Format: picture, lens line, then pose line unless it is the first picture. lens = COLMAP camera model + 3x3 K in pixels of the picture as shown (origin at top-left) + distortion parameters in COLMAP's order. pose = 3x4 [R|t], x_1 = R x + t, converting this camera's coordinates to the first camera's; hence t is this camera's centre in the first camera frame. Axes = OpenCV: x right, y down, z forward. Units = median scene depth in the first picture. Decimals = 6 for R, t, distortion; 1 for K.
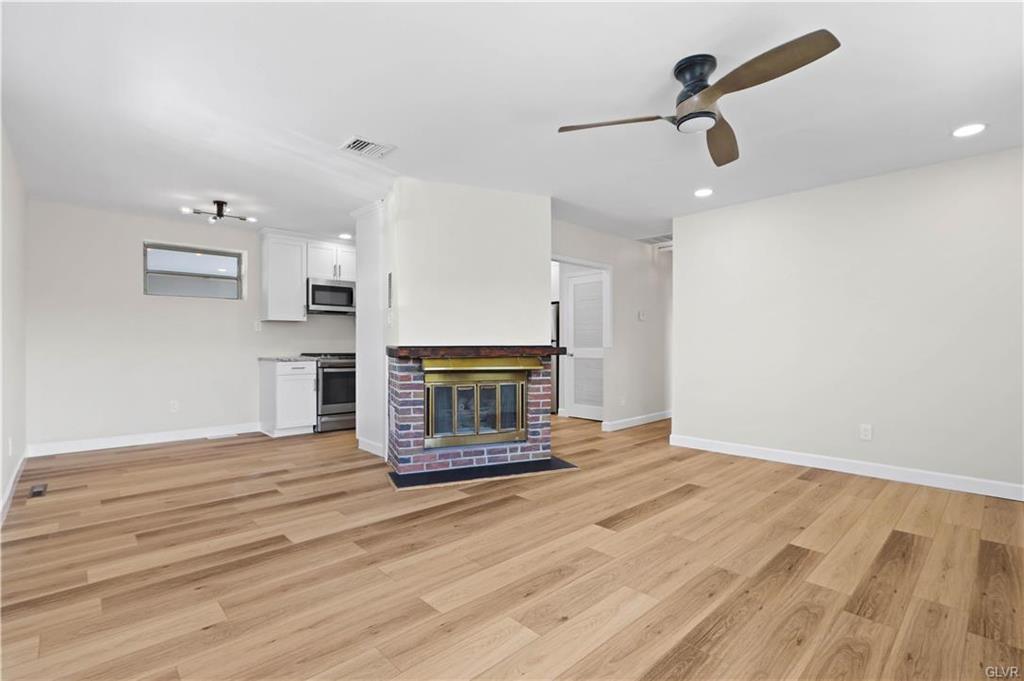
lens RADIAL K [[481.4, 0, 513.9], [0, 481.4, 345.9], [0, 0, 1]] dist [-0.018118, 0.000422]
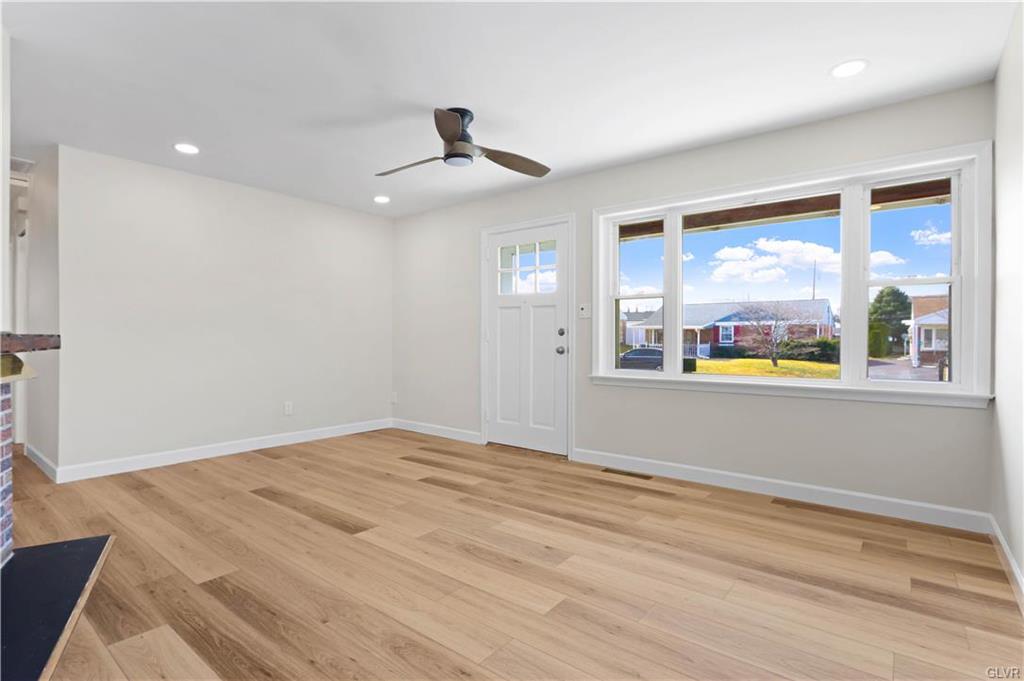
lens RADIAL K [[501.2, 0, 509.2], [0, 501.2, 342.7], [0, 0, 1]] dist [-0.017067, 0.001833]
pose [[-0.144029, -0.007593, 0.989544, -0.574308], [0.001735, 0.999967, 0.007925, 0.008680], [-0.989572, 0.002858, -0.144011, 0.625588]]
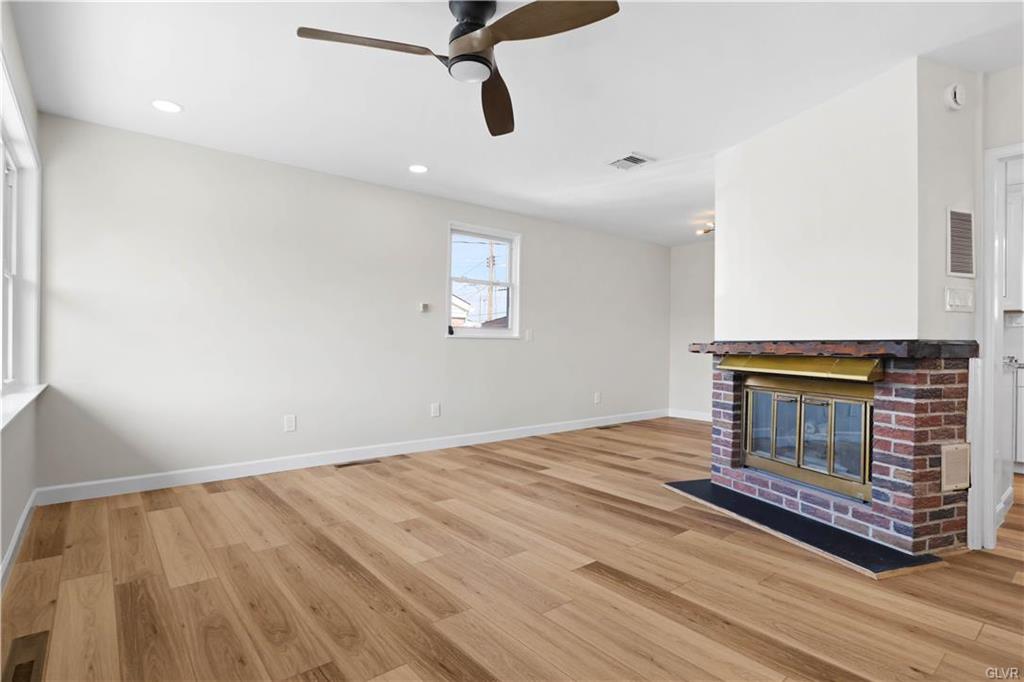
lens RADIAL K [[508.0, 0, 486.6], [0, 508.0, 346.7], [0, 0, 1]] dist [-0.020078, 0.000000]
pose [[-0.109128, 0.003977, -0.994020, 0.748402], [-0.013352, 0.999896, 0.005466, 0.011775], [0.993938, 0.013869, -0.109063, 0.669051]]
